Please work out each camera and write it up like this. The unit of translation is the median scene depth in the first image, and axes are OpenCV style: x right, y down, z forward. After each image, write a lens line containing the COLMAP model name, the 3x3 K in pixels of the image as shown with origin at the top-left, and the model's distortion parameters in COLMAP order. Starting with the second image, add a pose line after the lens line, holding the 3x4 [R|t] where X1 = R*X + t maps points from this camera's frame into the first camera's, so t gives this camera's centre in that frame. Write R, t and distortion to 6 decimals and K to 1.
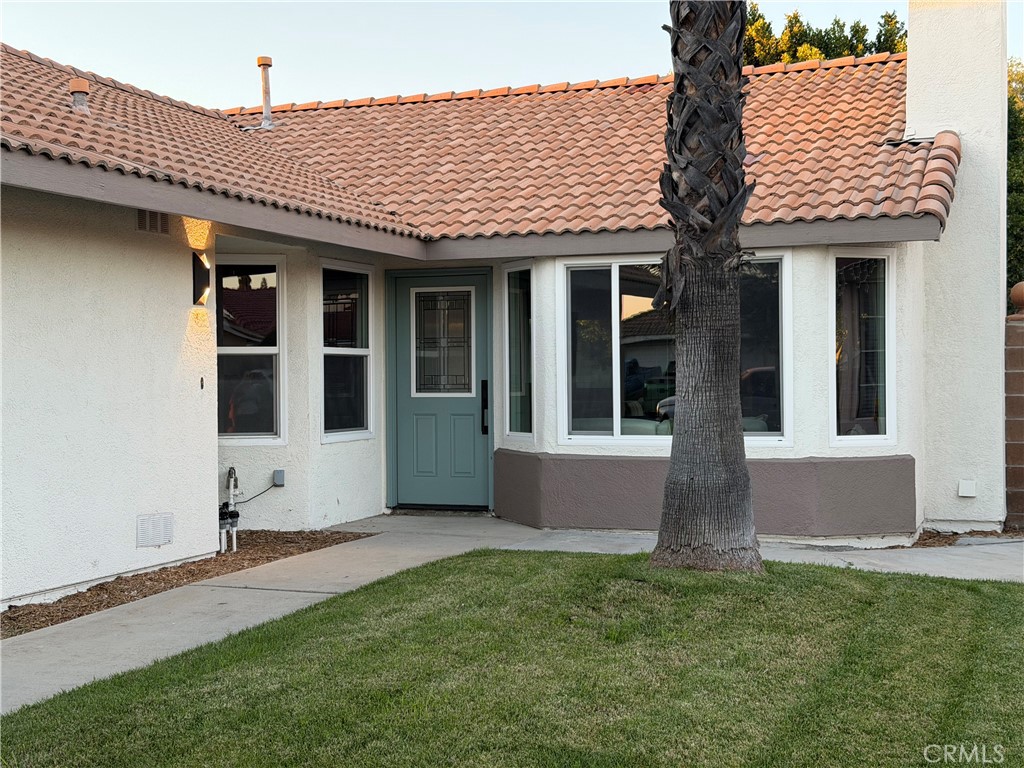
lens RADIAL K [[1429.4, 0, 514.6], [0, 1429.4, 383.1], [0, 0, 1]] dist [0.143271, 0.000000]
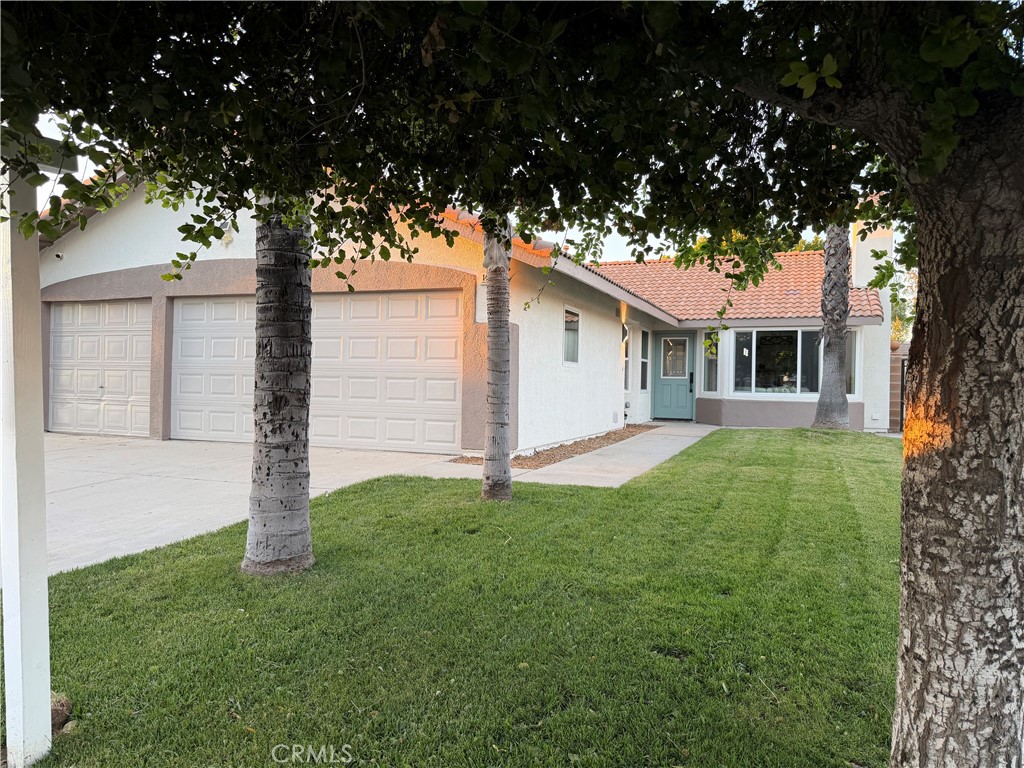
lens RADIAL K [[715.3, 0, 511.8], [0, 715.3, 384.4], [0, 0, 1]] dist [0.057556, -0.076969]
pose [[0.999190, 0.025579, -0.031069, -0.347902], [-0.025672, 0.999667, -0.002579, 0.035938], [0.030993, 0.003375, 0.999514, -0.393428]]
